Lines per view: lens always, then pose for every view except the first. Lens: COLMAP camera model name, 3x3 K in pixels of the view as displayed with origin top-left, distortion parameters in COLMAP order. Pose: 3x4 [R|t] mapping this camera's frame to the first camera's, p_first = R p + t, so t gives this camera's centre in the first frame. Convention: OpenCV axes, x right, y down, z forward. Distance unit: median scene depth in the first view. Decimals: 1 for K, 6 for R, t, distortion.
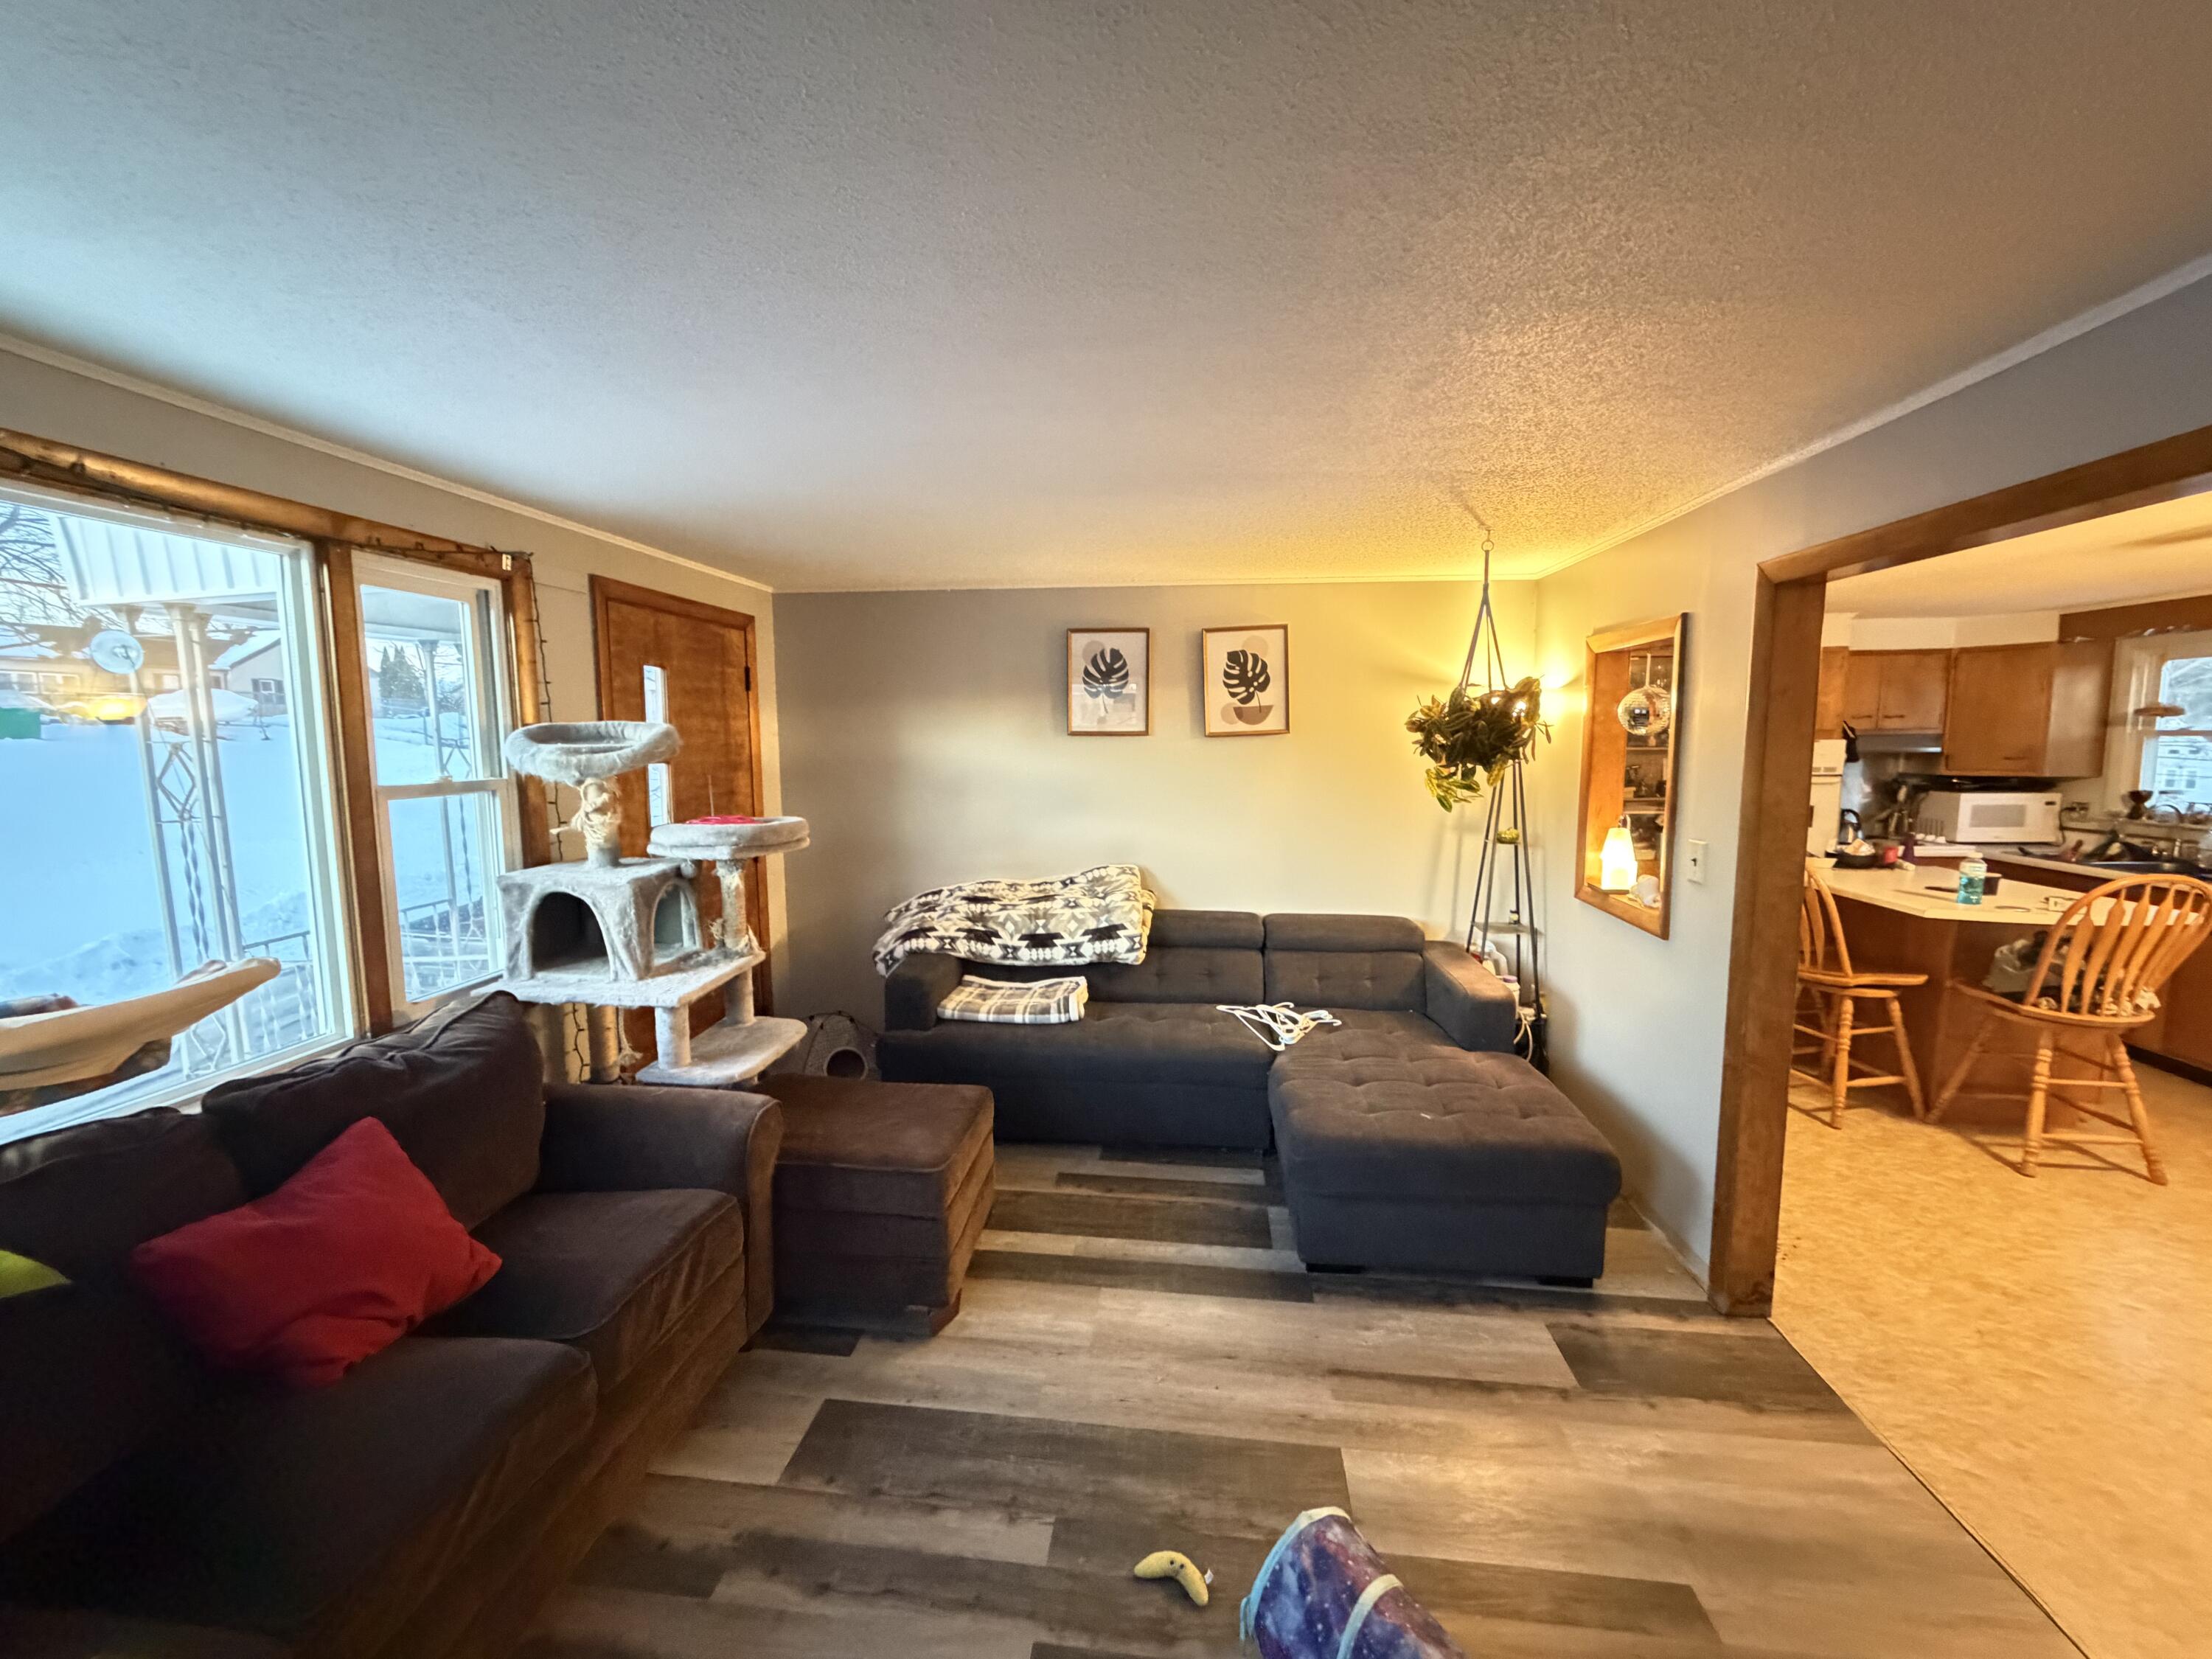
lens RADIAL K [[886.1, 0, 1094.0], [0, 886.1, 833.6], [0, 0, 1]] dist [0.001070, -0.000319]
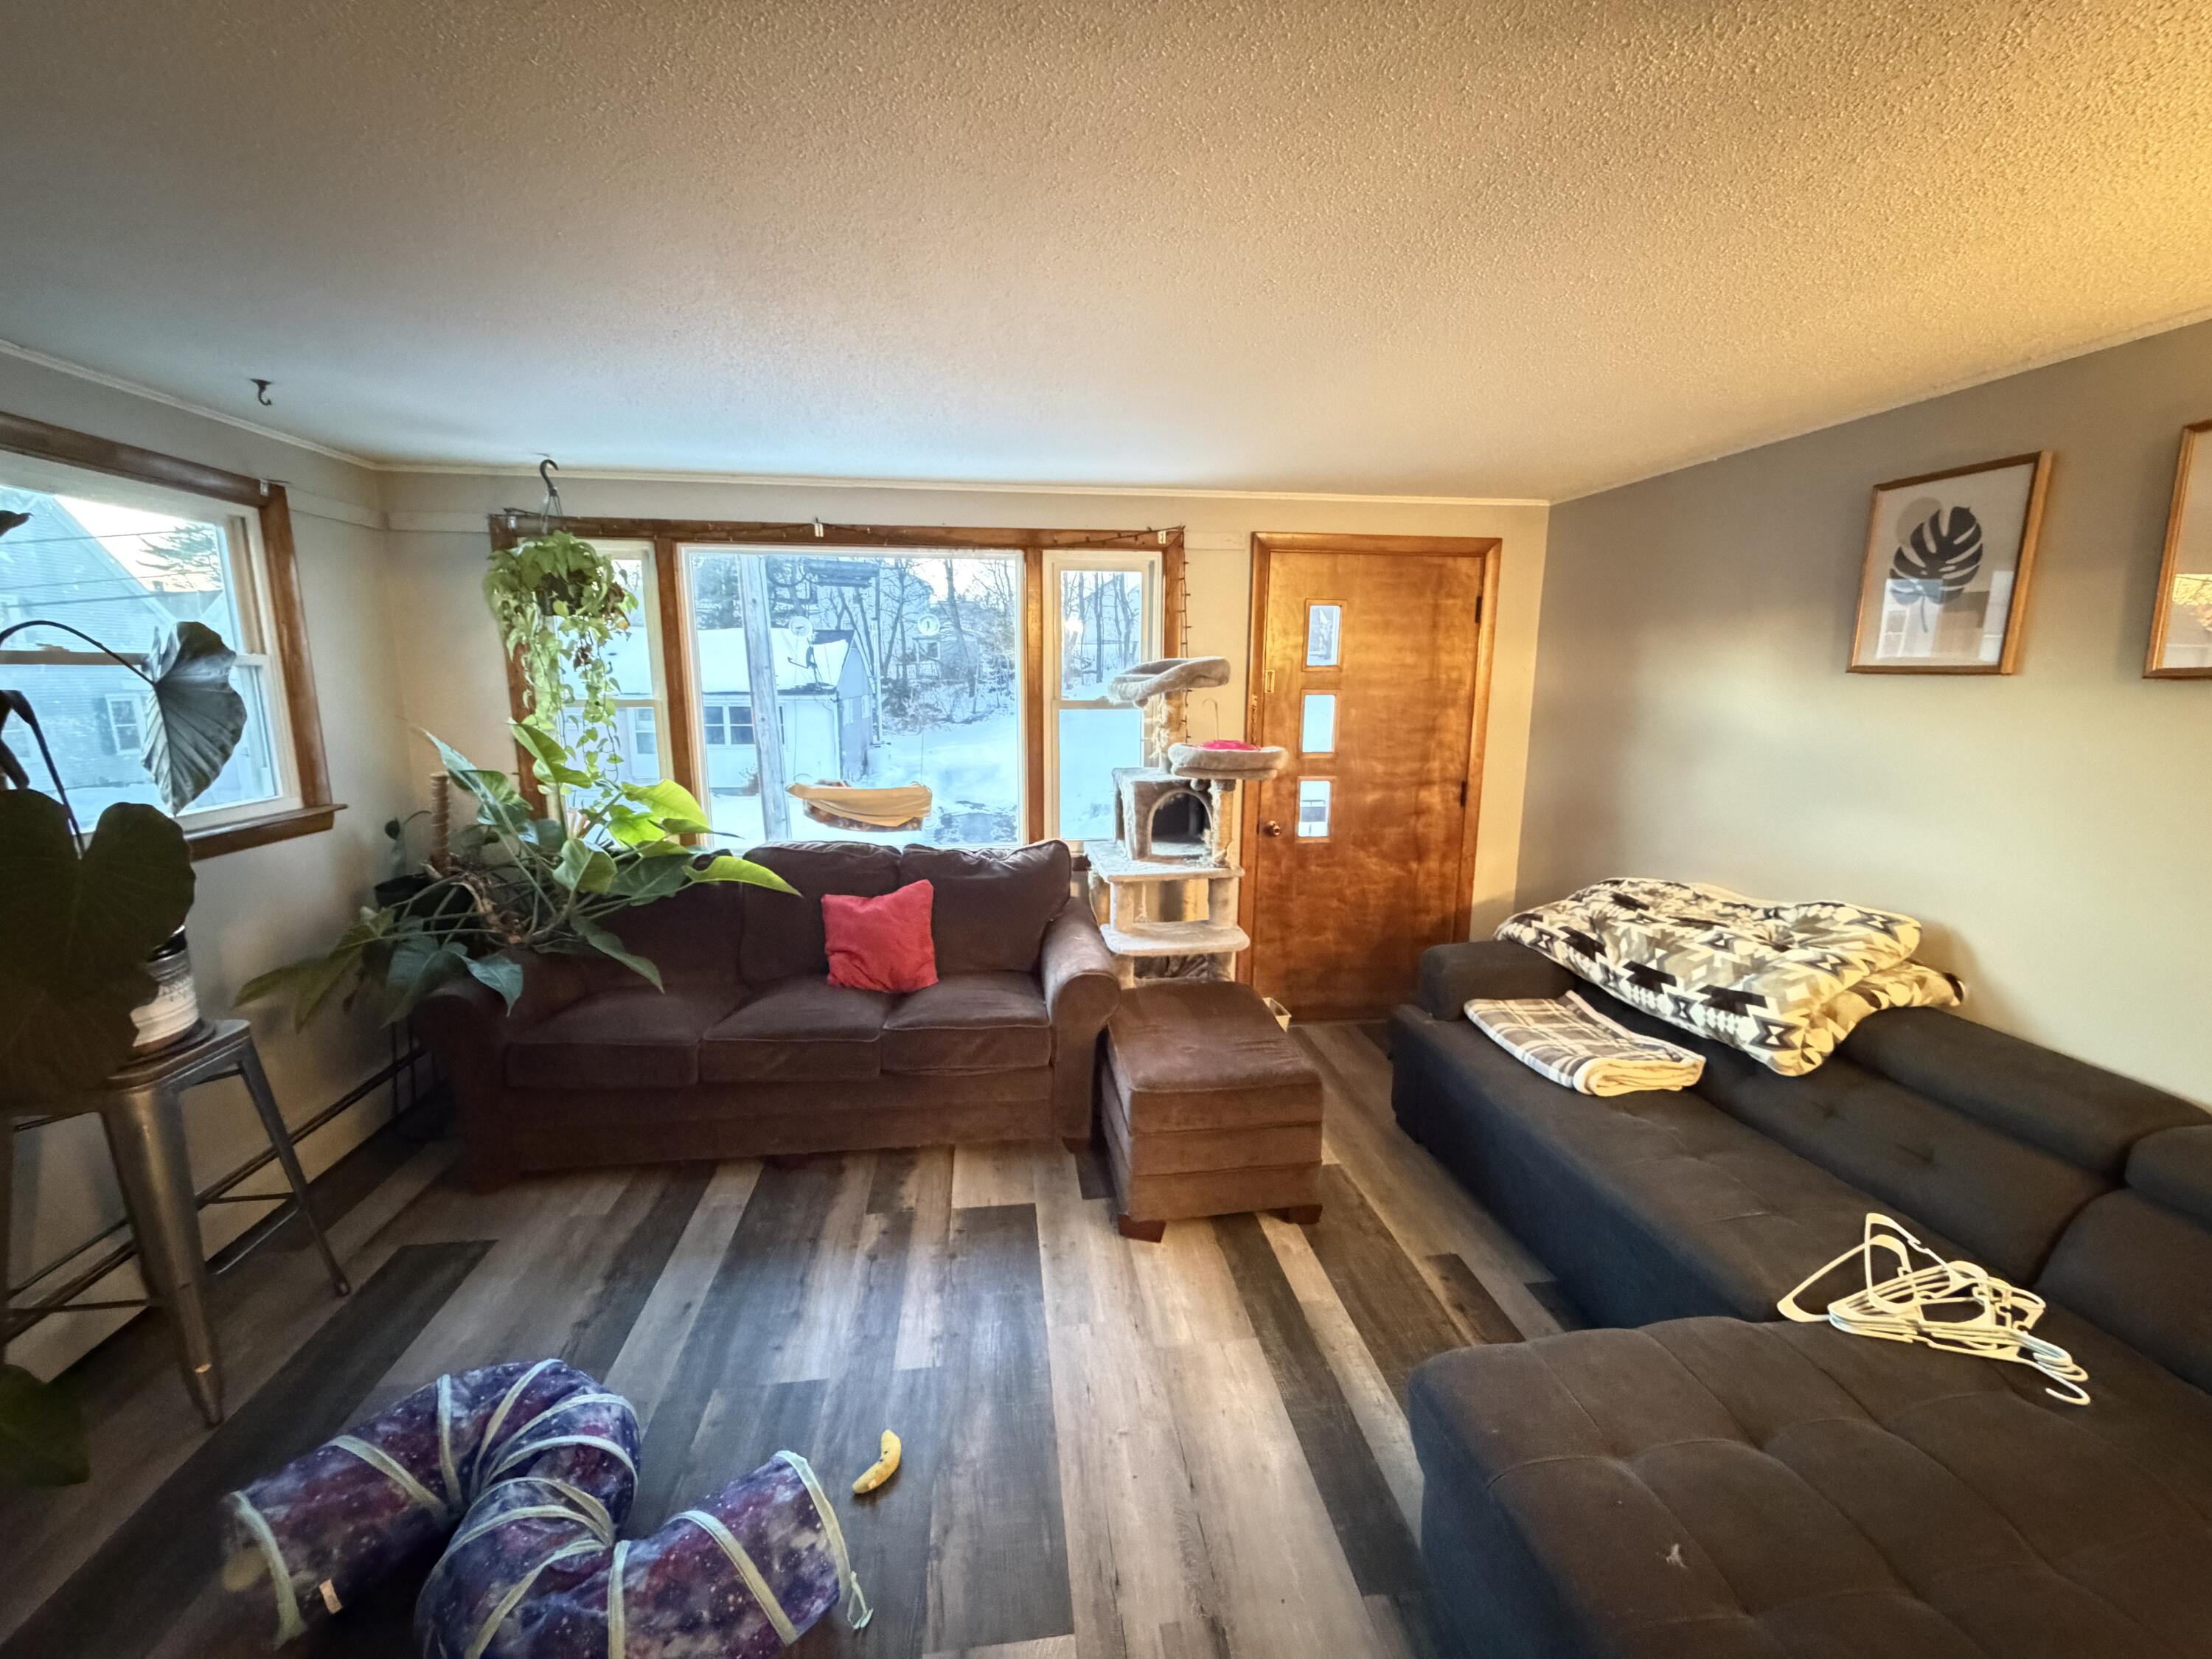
lens RADIAL K [[886.1, 0, 1107.7], [0, 886.1, 828.7], [0, 0, 1]] dist [0.001070, -0.000319]
pose [[0.241821, 0.175117, -0.954388, 0.501942], [-0.116775, 0.981683, 0.150537, -0.048170], [0.963268, 0.075046, 0.257841, 0.451155]]
